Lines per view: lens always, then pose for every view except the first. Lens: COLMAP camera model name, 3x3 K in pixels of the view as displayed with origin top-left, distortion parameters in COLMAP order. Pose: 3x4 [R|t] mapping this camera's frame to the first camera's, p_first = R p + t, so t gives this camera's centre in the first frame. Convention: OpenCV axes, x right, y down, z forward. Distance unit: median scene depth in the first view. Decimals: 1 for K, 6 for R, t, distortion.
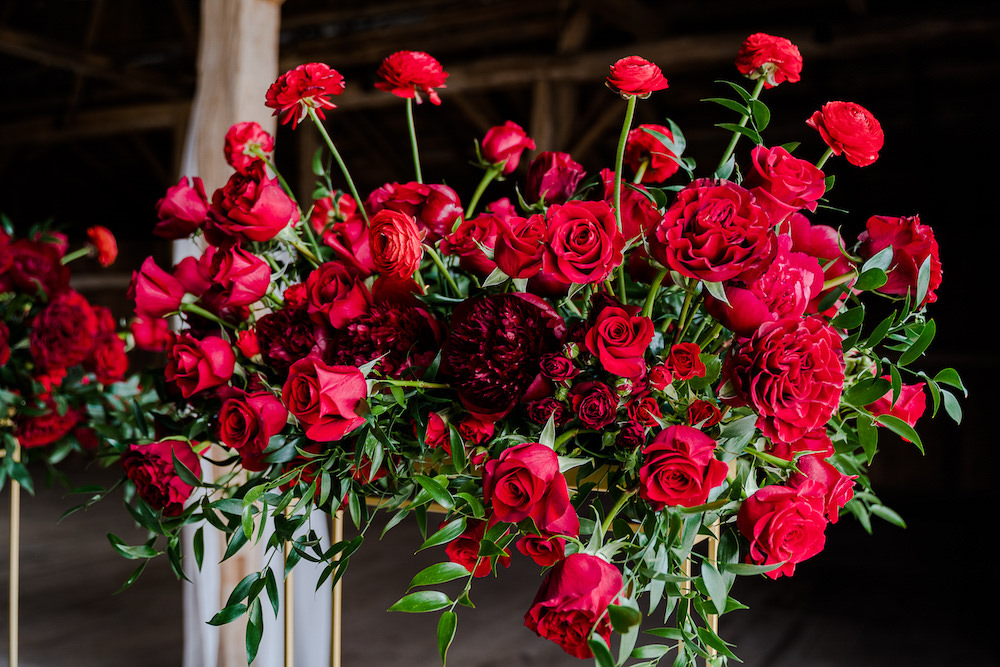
lens RADIAL K [[1019.2, 0, 475.7], [0, 1019.2, 348.3], [0, 0, 1]] dist [-0.084092, 0.006942]
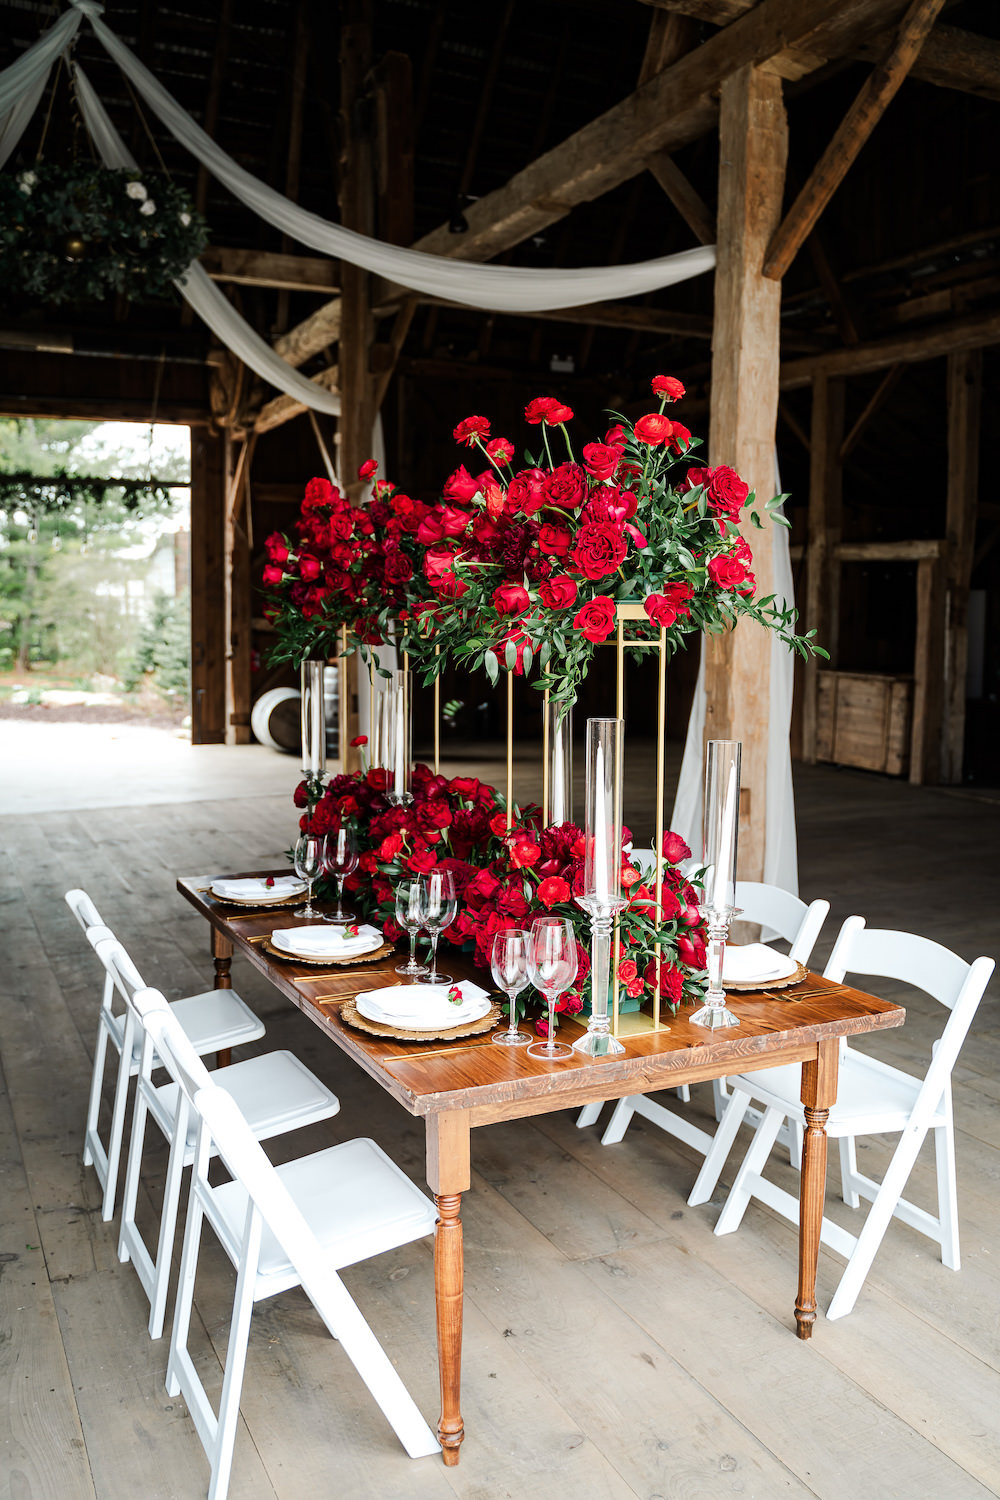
lens RADIAL K [[1225.8, 0, 492.2], [0, 1225.8, 751.9], [0, 0, 1]] dist [-0.117680, 0.094842]
pose [[0.812542, 0.046010, -0.581084, 1.323255], [0.006695, 0.996078, 0.088229, 0.180949], [0.582864, -0.075580, 0.809047, -1.027081]]
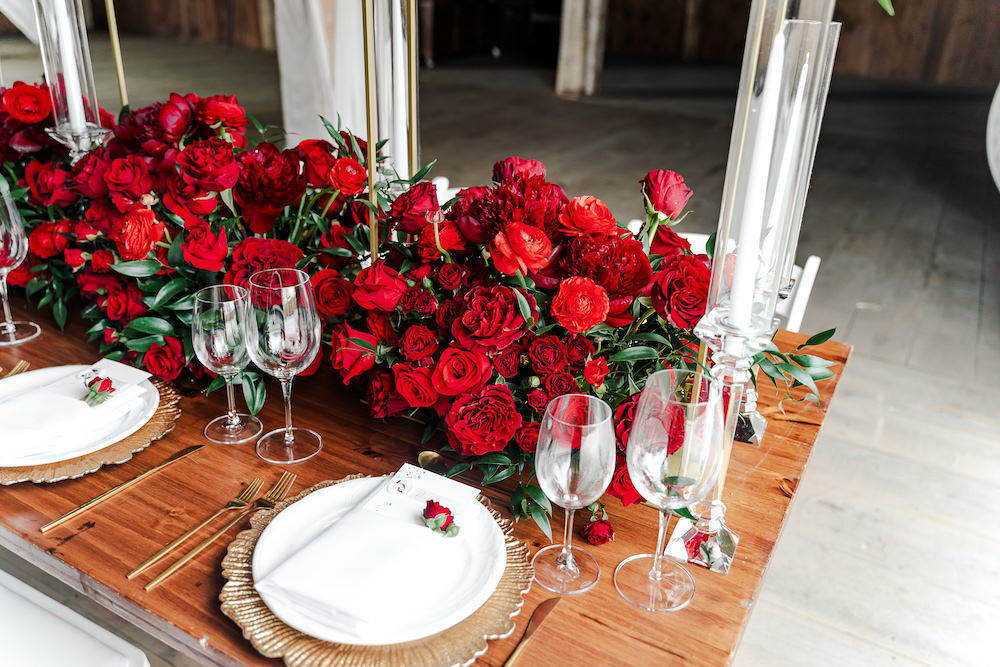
lens RADIAL K [[797.5, 0, 500.0], [0, 797.5, 333.5], [0, 0, 1]] dist [0.002180, 0.003959]
pose [[0.999462, 0.028532, -0.016156, -0.029951], [-0.019126, 0.907546, 0.419518, 0.319416], [0.026632, -0.418983, 0.907603, 0.128340]]
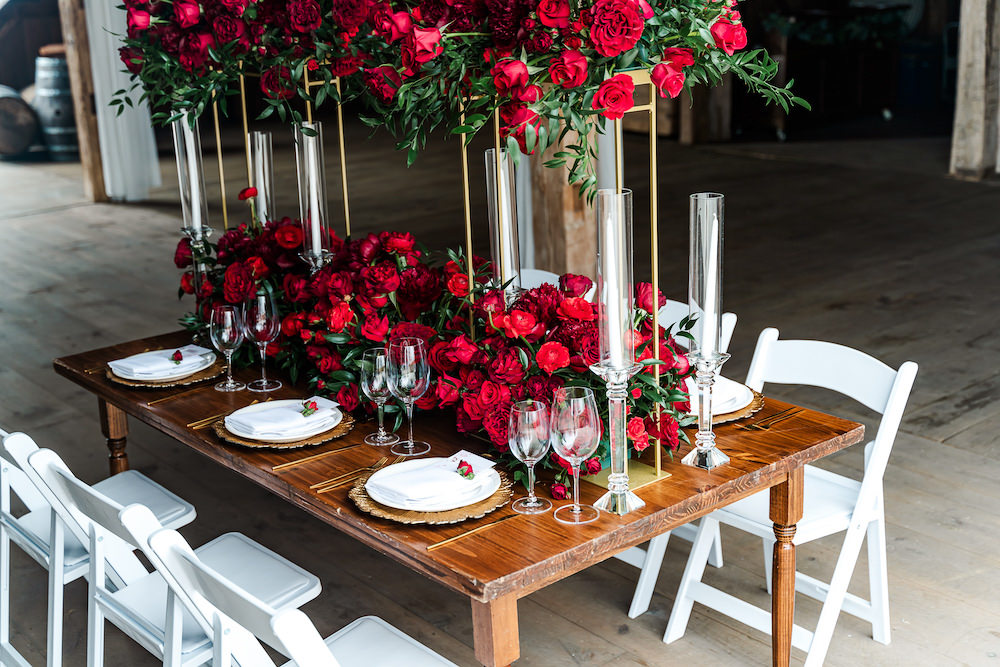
lens RADIAL K [[1297.7, 0, 500.0], [0, 1297.7, 333.5], [0, 0, 1]] dist [0.007793, -0.024978]
pose [[0.928010, 0.046929, -0.369588, 0.895269], [0.056468, 0.962855, 0.264048, -0.065563], [0.368251, -0.265909, 0.890889, -1.358021]]
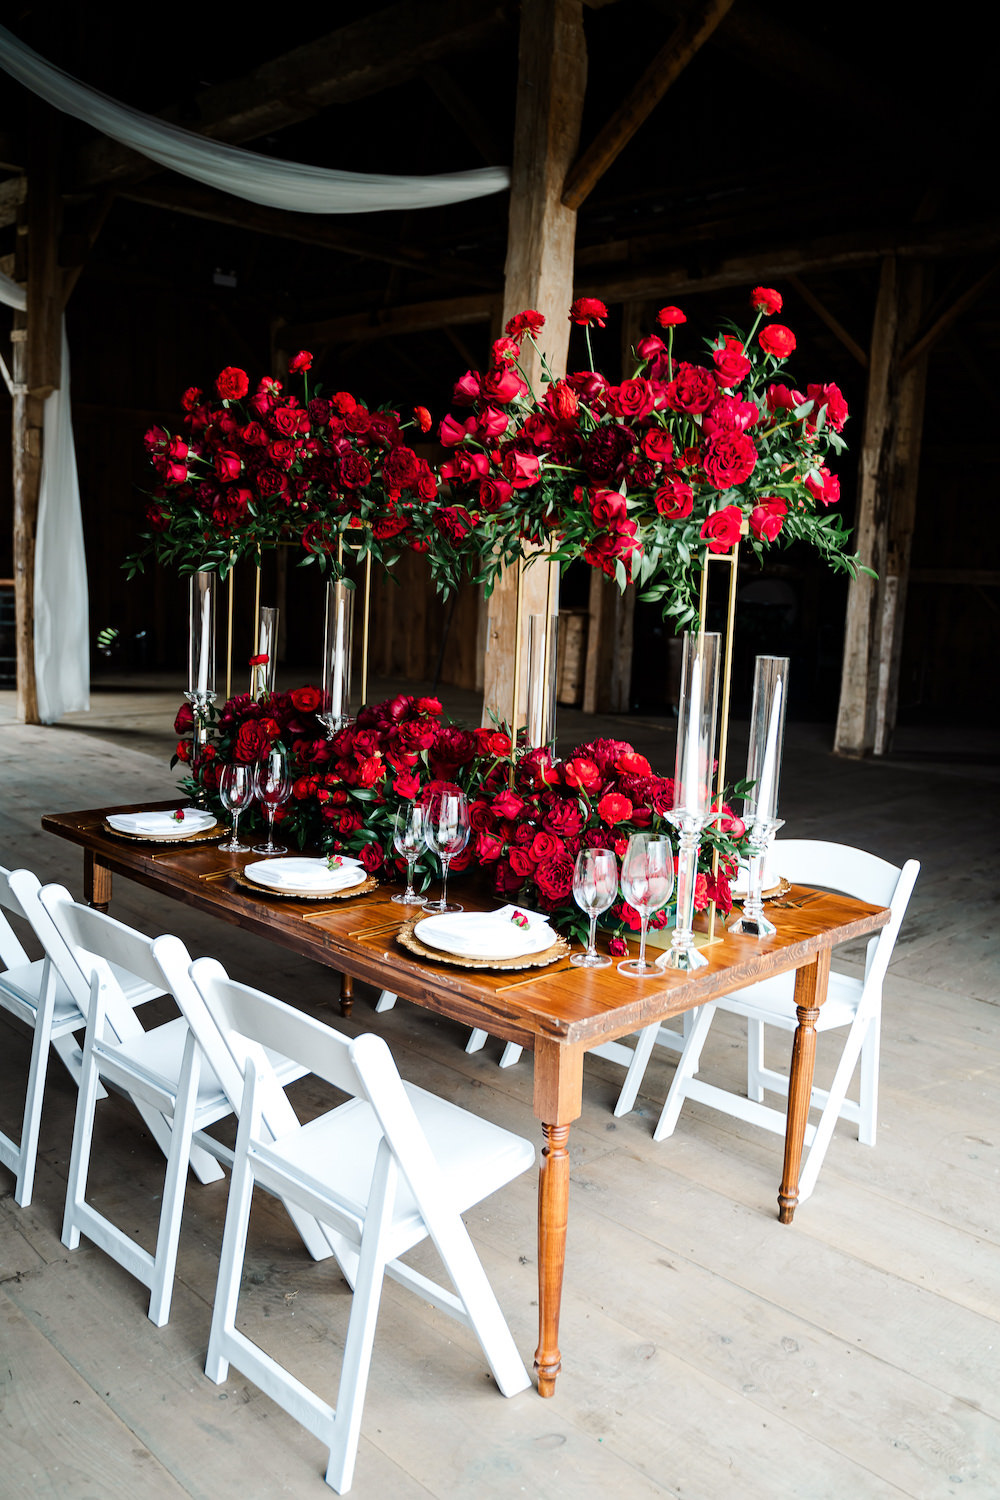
lens RADIAL K [[1220.0, 0, 491.1], [0, 1220.0, 758.2], [0, 0, 1]] dist [-0.117037, 0.093628]
pose [[0.957466, 0.064158, -0.281321, 0.467968], [-0.023822, 0.989215, 0.144521, 0.236402], [0.287560, -0.131672, 0.948669, -1.314202]]
